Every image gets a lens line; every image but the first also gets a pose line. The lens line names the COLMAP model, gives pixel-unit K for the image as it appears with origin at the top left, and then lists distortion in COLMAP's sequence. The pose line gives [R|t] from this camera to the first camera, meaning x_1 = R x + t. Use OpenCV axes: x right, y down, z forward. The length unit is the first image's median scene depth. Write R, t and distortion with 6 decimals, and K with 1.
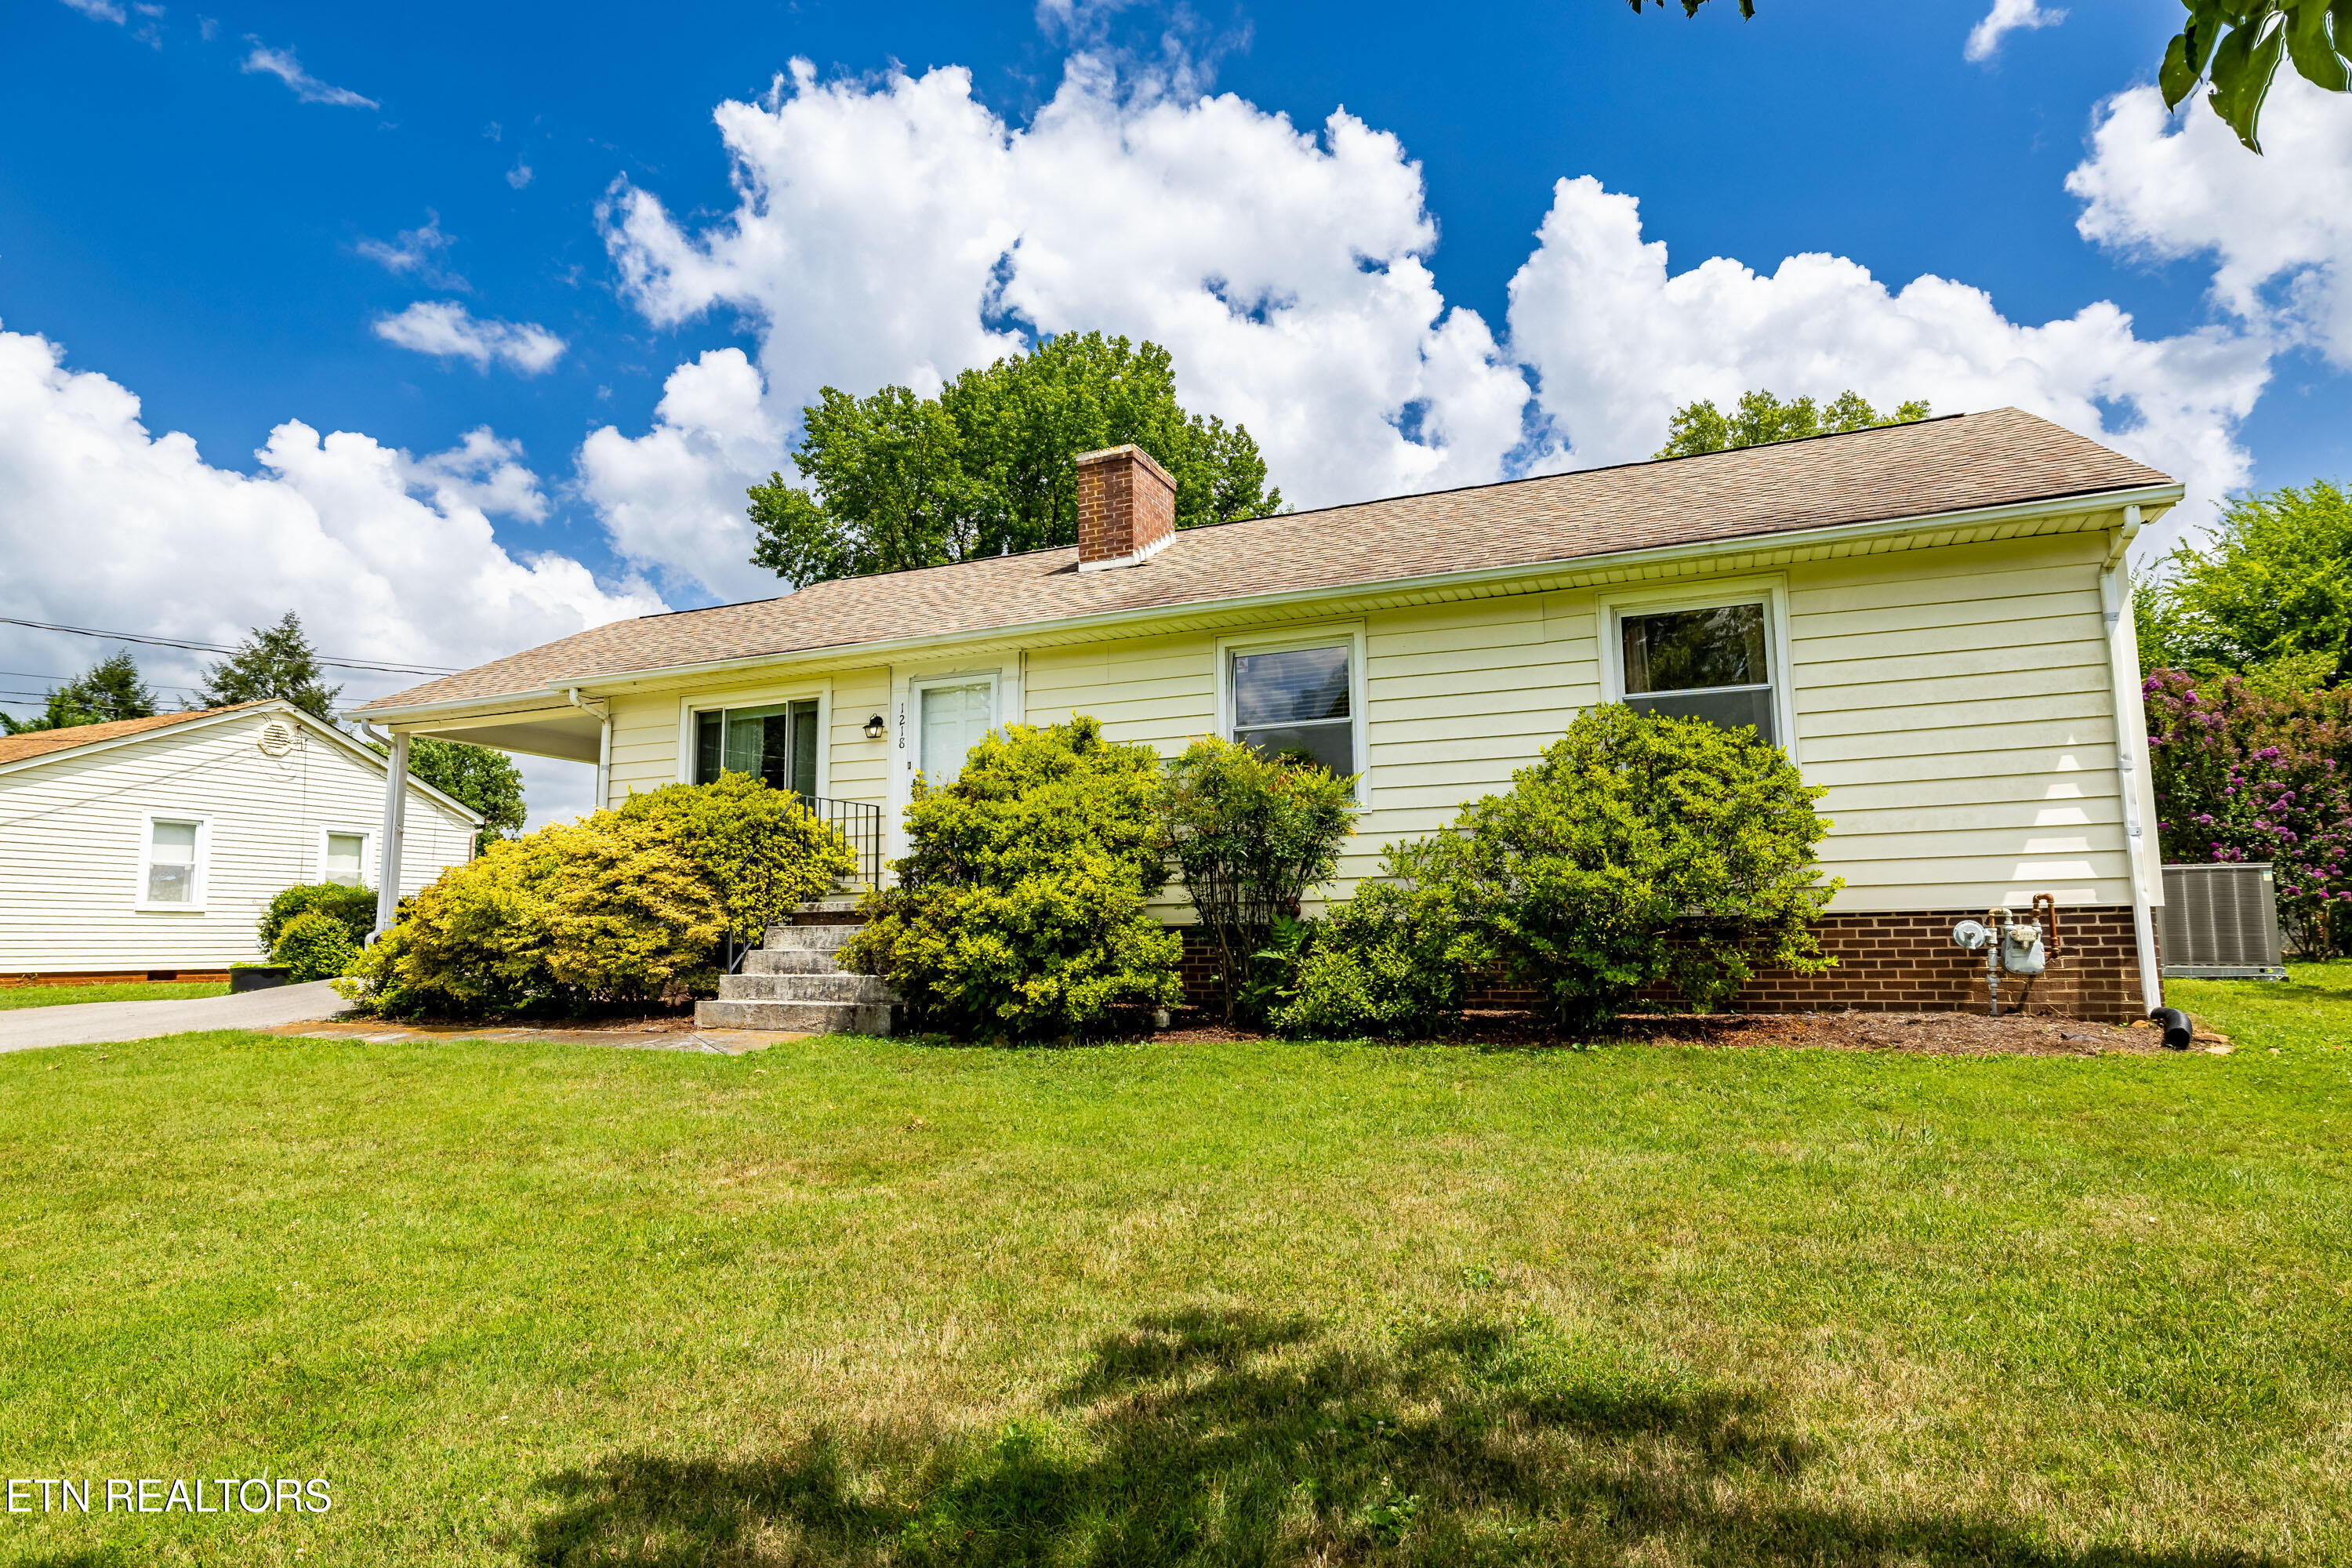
lens RADIAL K [[1293.8, 0, 1176.0], [0, 1293.8, 784.0], [0, 0, 1]] dist [-0.002332, -0.000189]
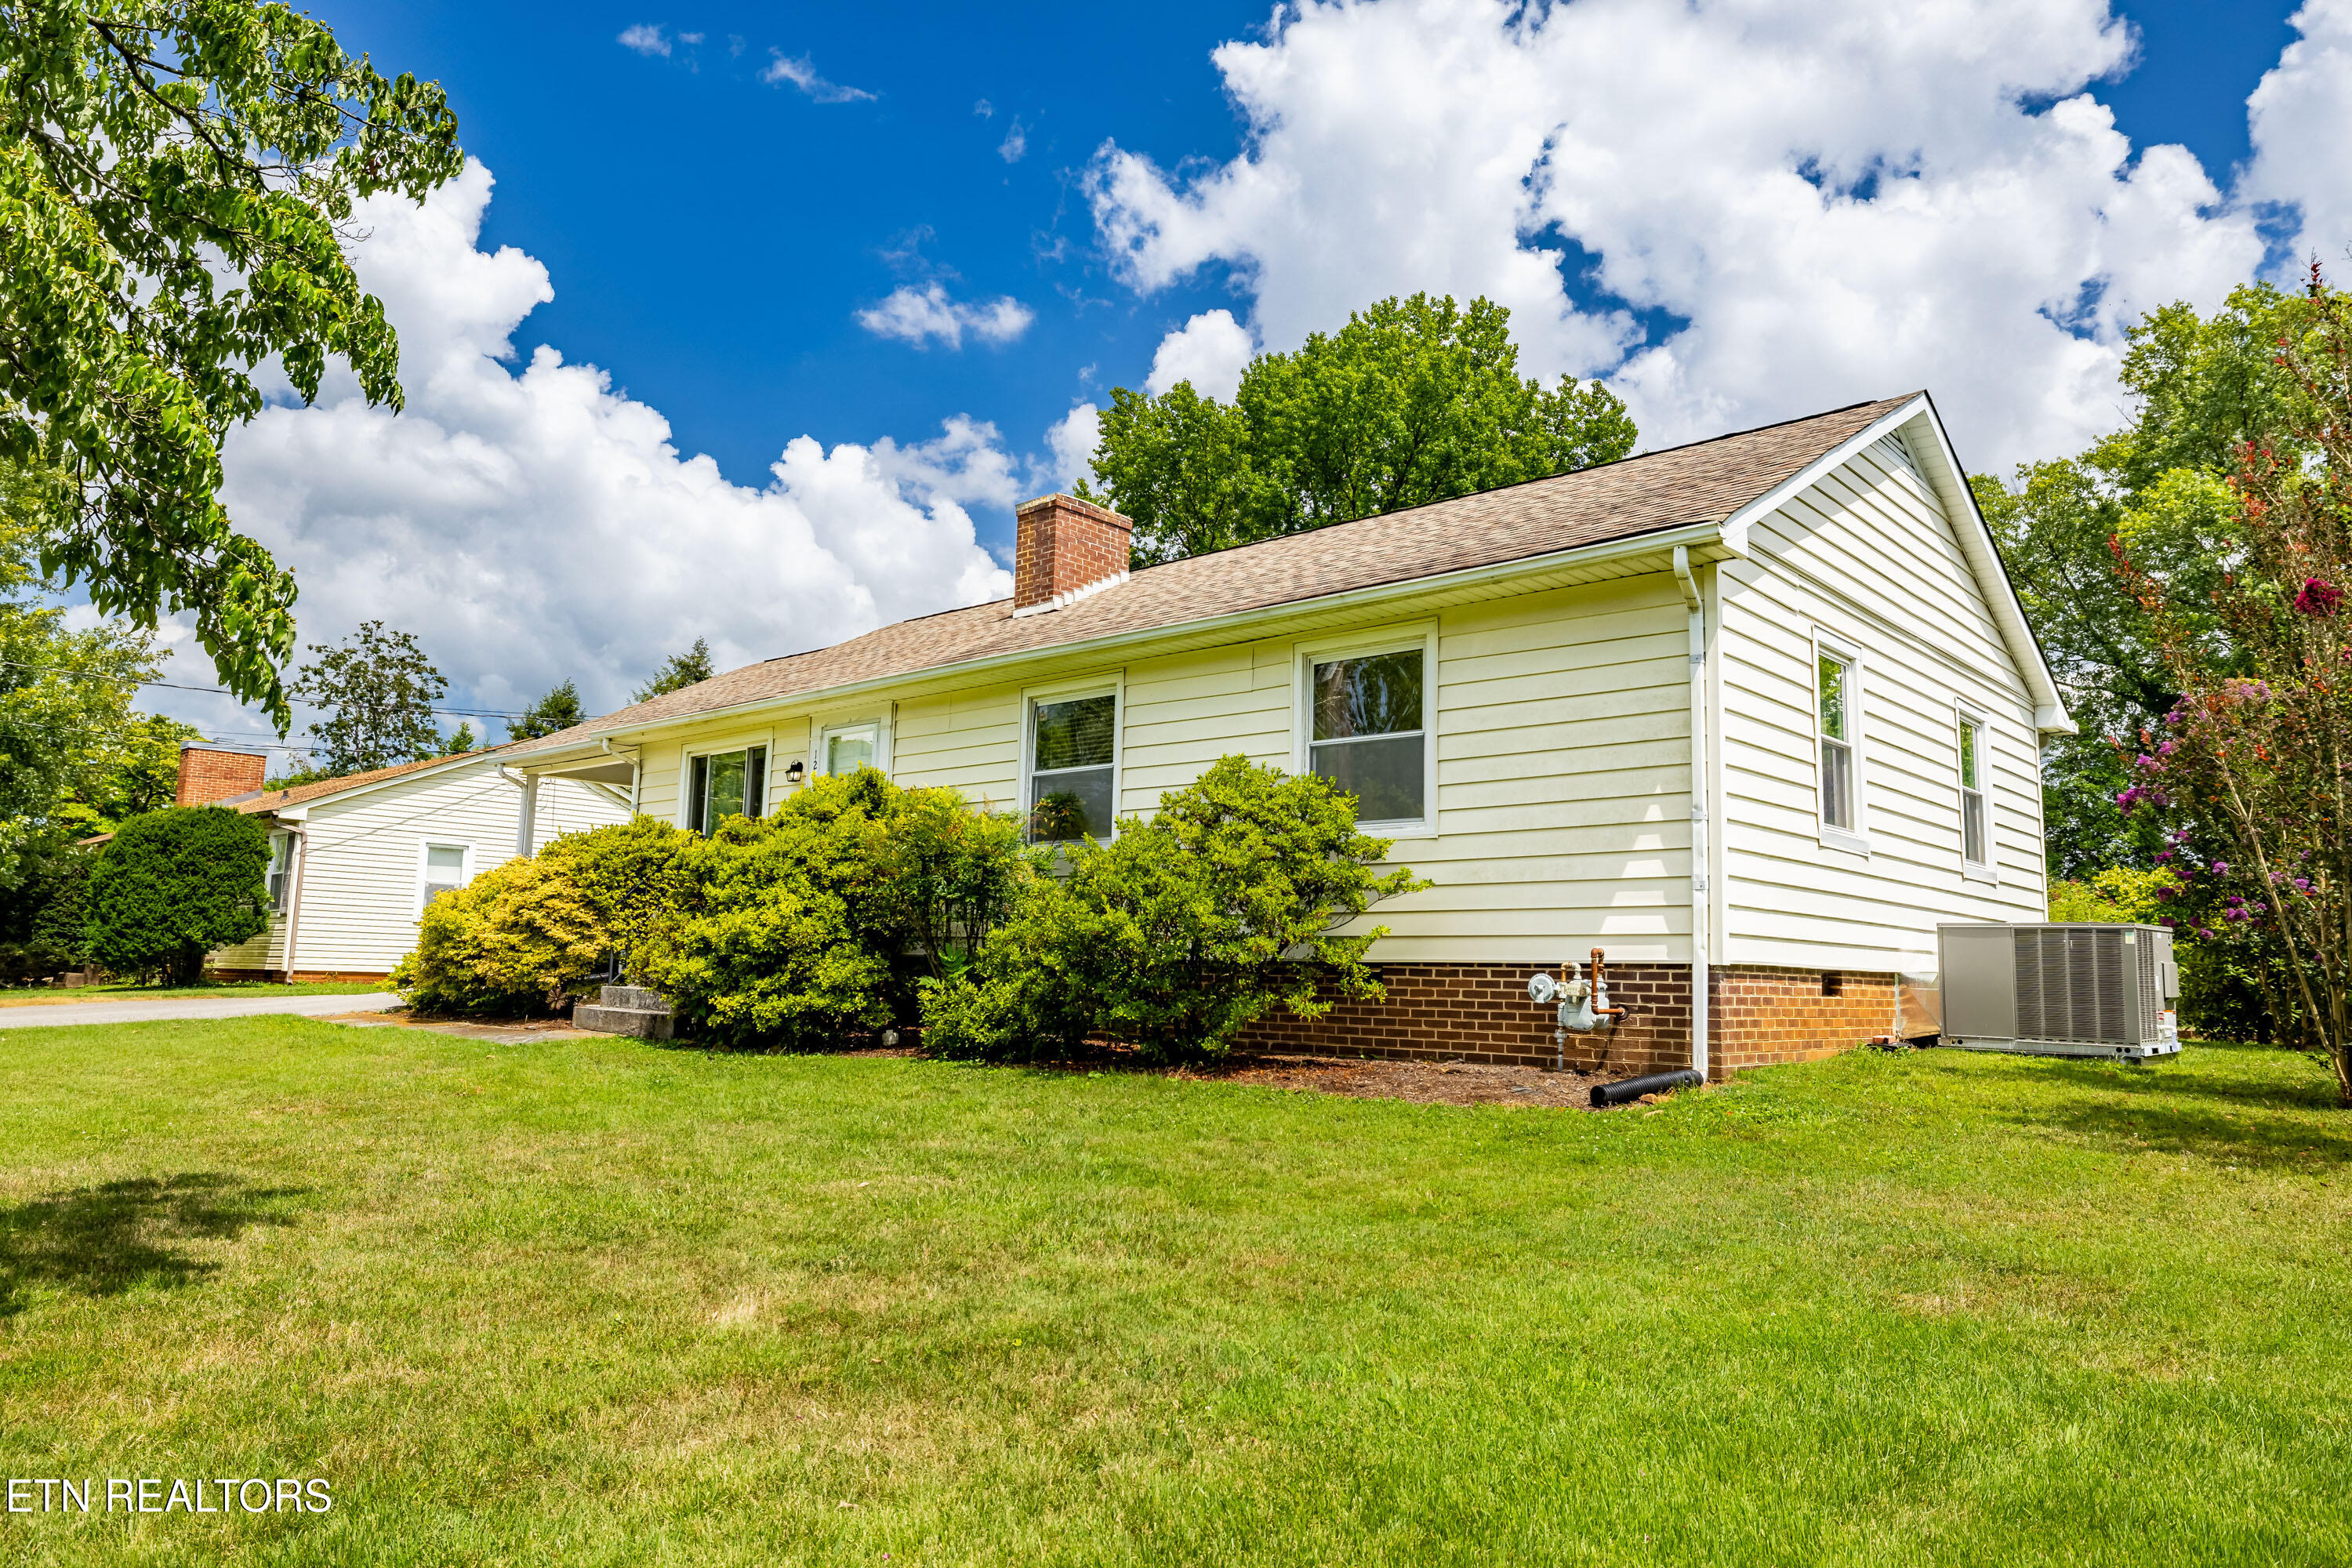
lens RADIAL K [[1516.1, 0, 1184.2], [0, 1516.1, 787.1], [0, 0, 1]] dist [-0.000858, -0.000532]
pose [[0.944194, -0.006094, -0.329334, 0.654612], [0.003747, 0.999963, -0.007761, -0.024946], [0.329369, 0.006094, 0.944181, -0.156794]]
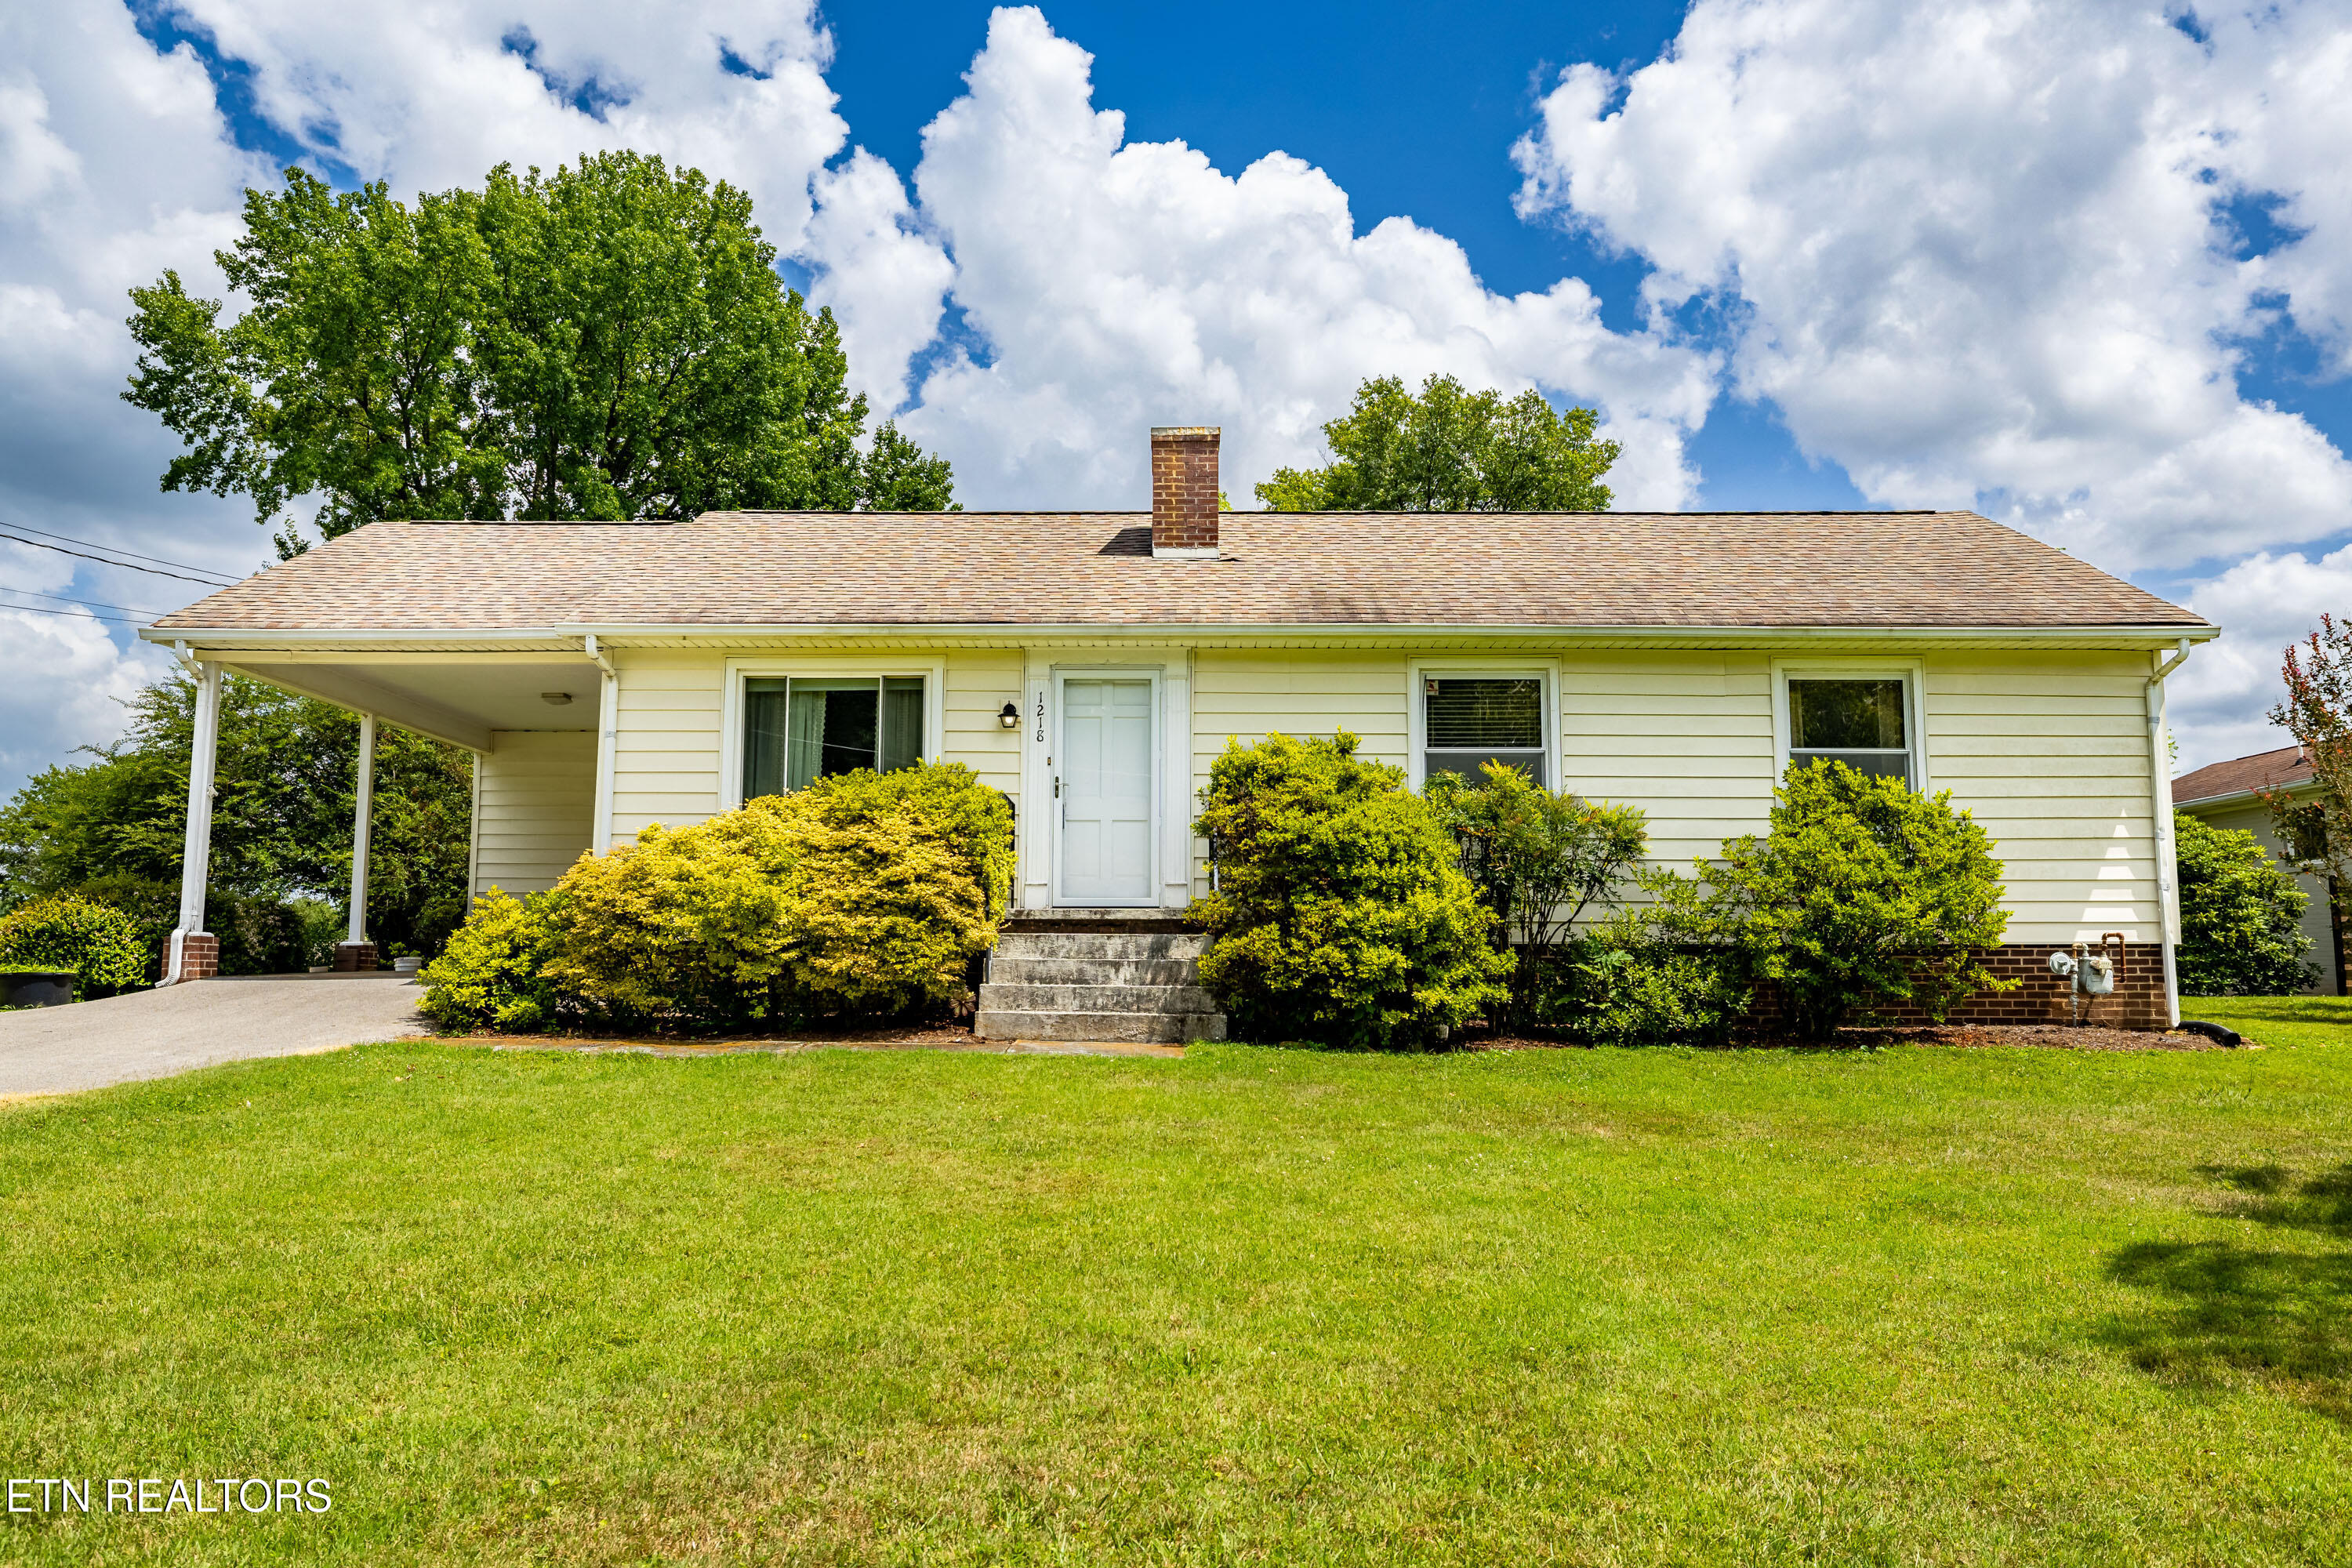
lens RADIAL K [[1697.8, 0, 1165.6], [0, 1697.8, 788.3], [0, 0, 1]] dist [0.001626, 0.000790]
pose [[0.924060, 0.057563, 0.377889, -0.735822], [-0.061710, 0.998093, -0.001137, 0.001482], [-0.377234, -0.022269, 0.925850, -0.178878]]
